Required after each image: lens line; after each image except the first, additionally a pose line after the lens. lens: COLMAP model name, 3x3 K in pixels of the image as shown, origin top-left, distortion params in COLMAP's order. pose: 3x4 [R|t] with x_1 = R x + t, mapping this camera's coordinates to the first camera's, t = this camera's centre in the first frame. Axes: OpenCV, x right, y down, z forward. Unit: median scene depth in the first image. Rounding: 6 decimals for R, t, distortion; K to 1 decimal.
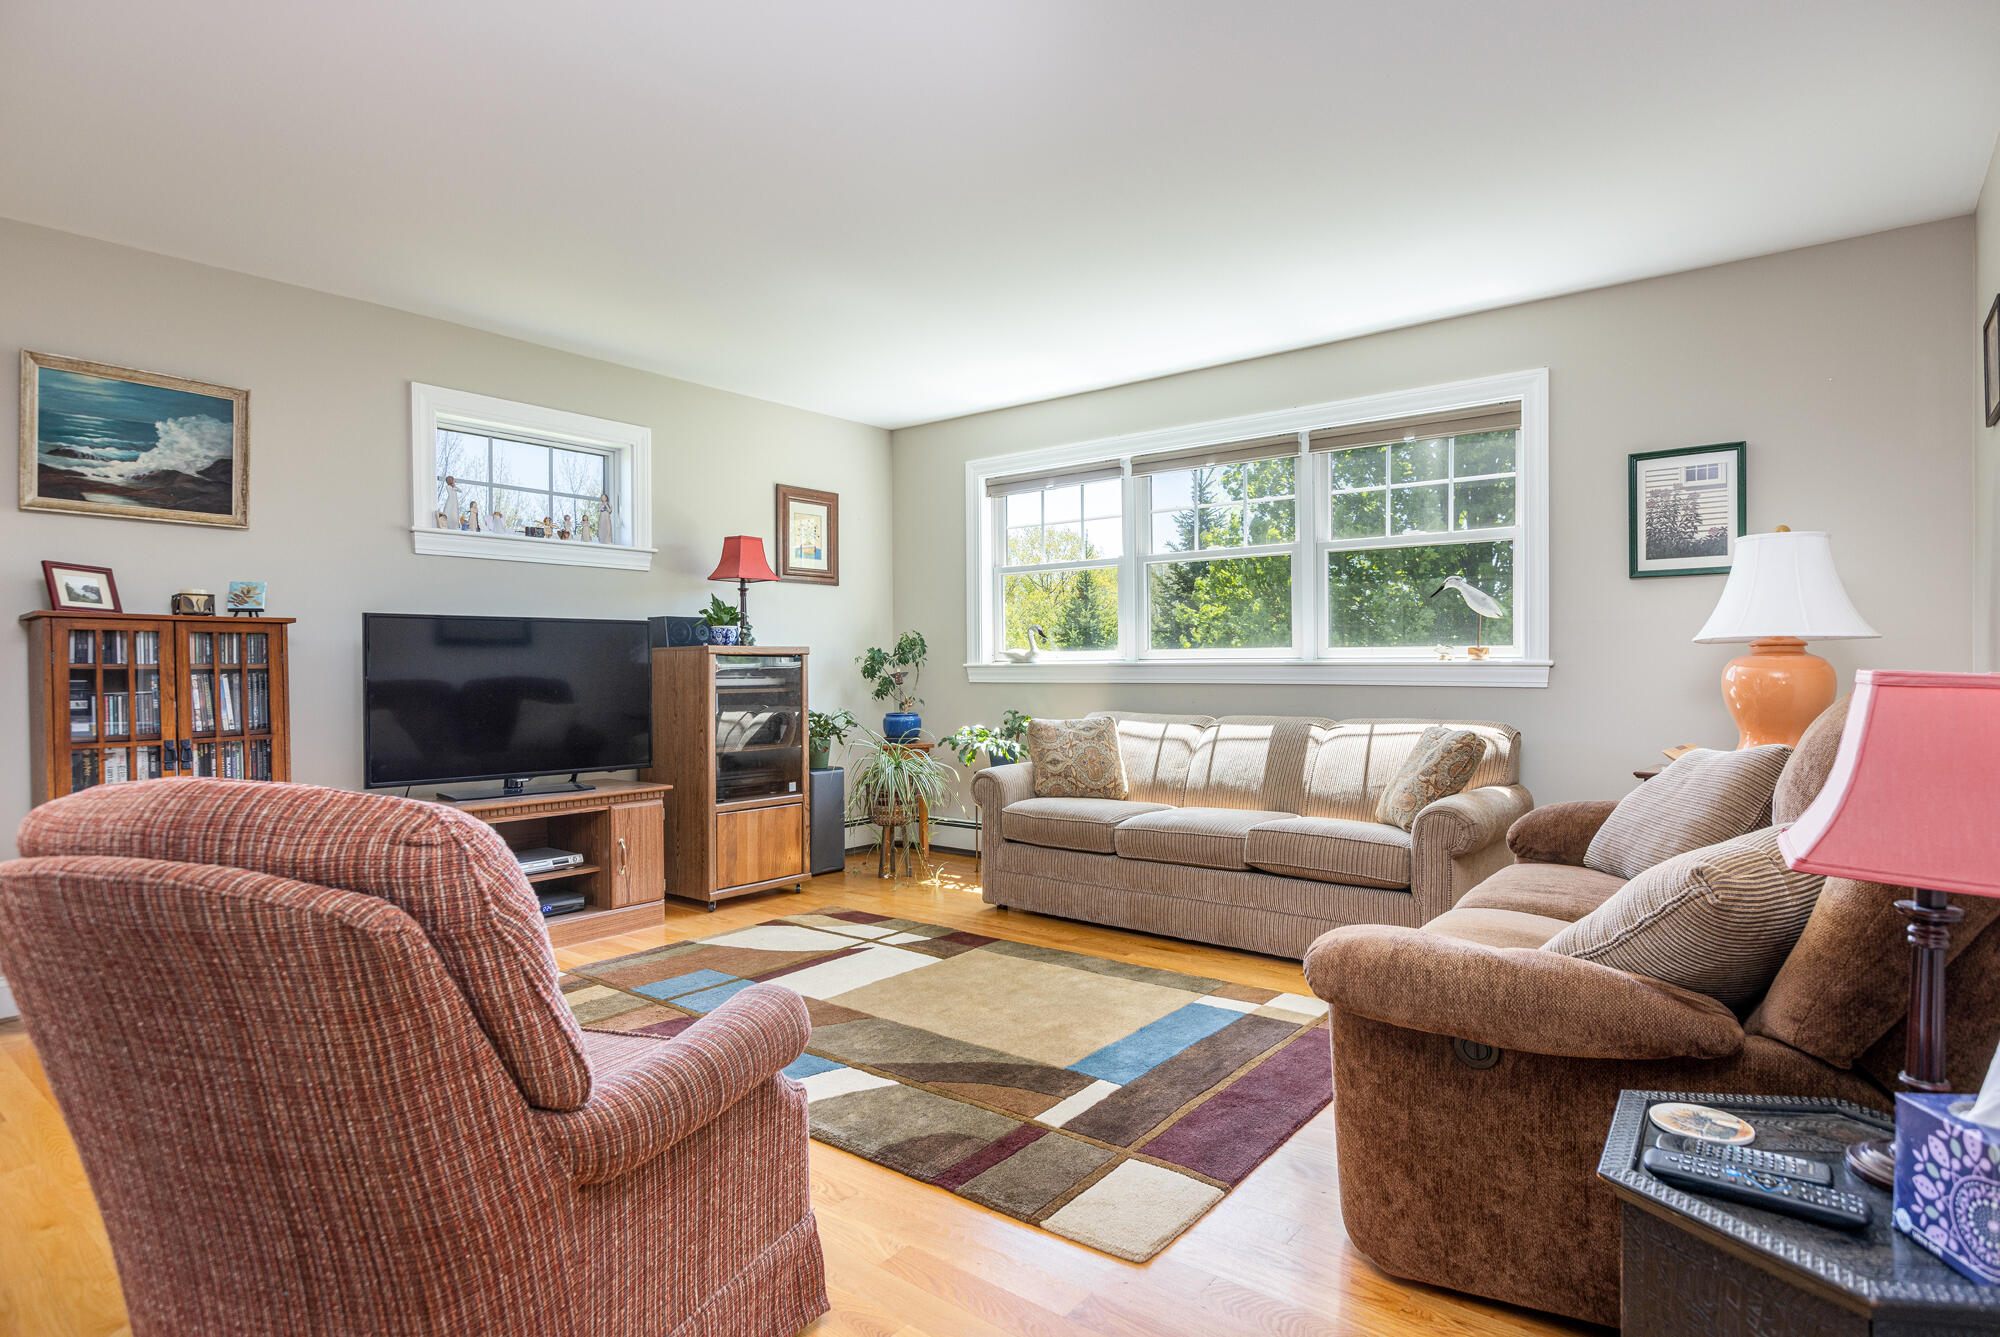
lens RADIAL K [[1067.2, 0, 1000.0], [0, 1067.2, 668.5], [0, 0, 1]] dist [0.000053, -0.001912]
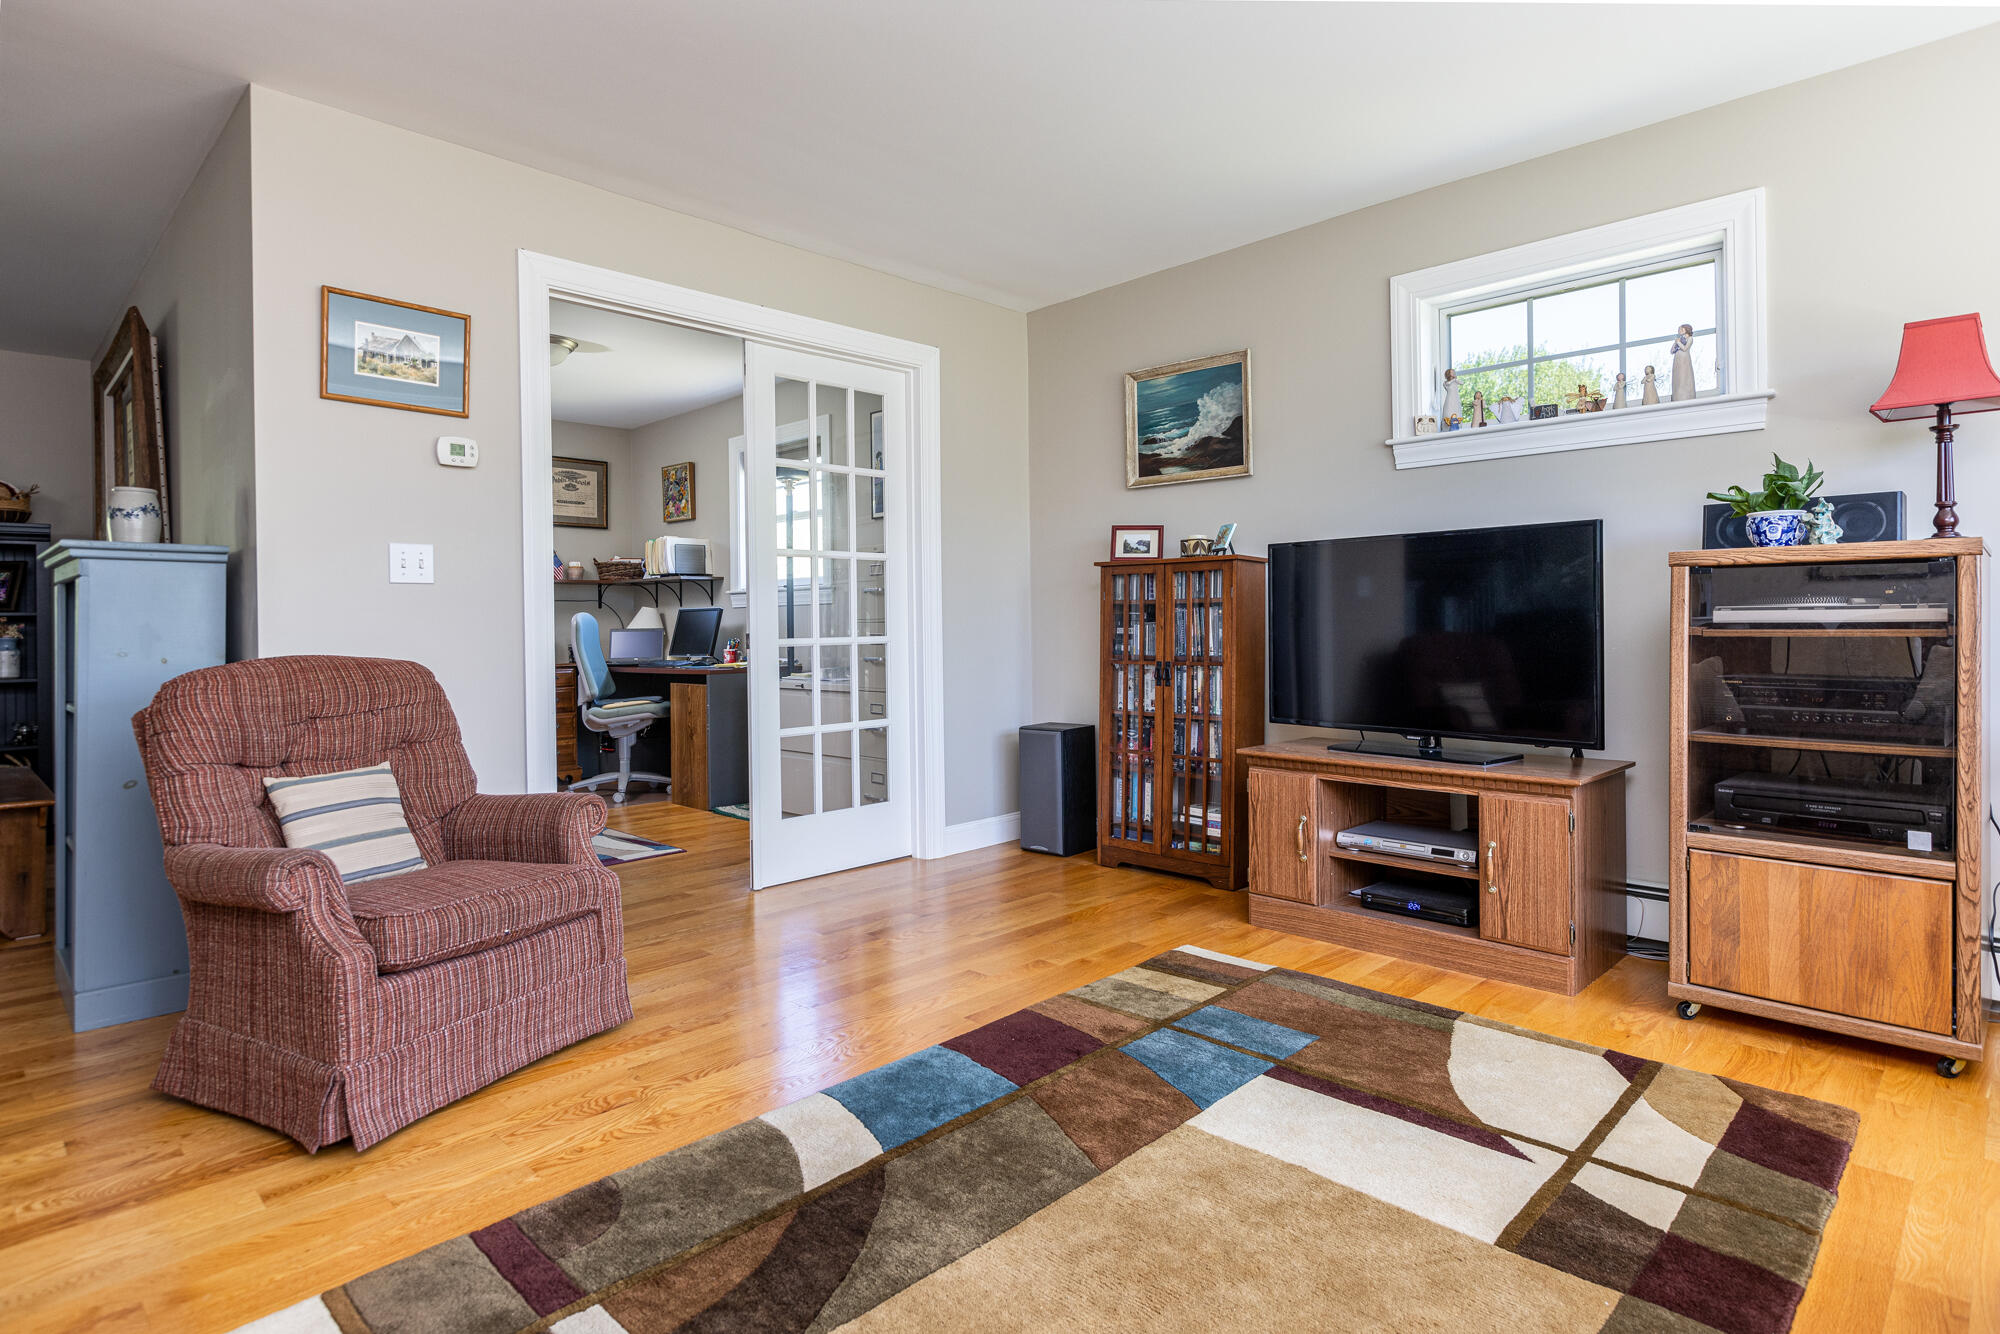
lens RADIAL K [[1054.9, 0, 989.0], [0, 1054.9, 616.3], [0, 0, 1]] dist [0.001152, -0.000202]
pose [[-0.119002, 0.000087, -0.992894, 0.425107], [0.007650, 0.999970, -0.000829, 0.014332], [0.992865, -0.007694, -0.118999, 0.897922]]
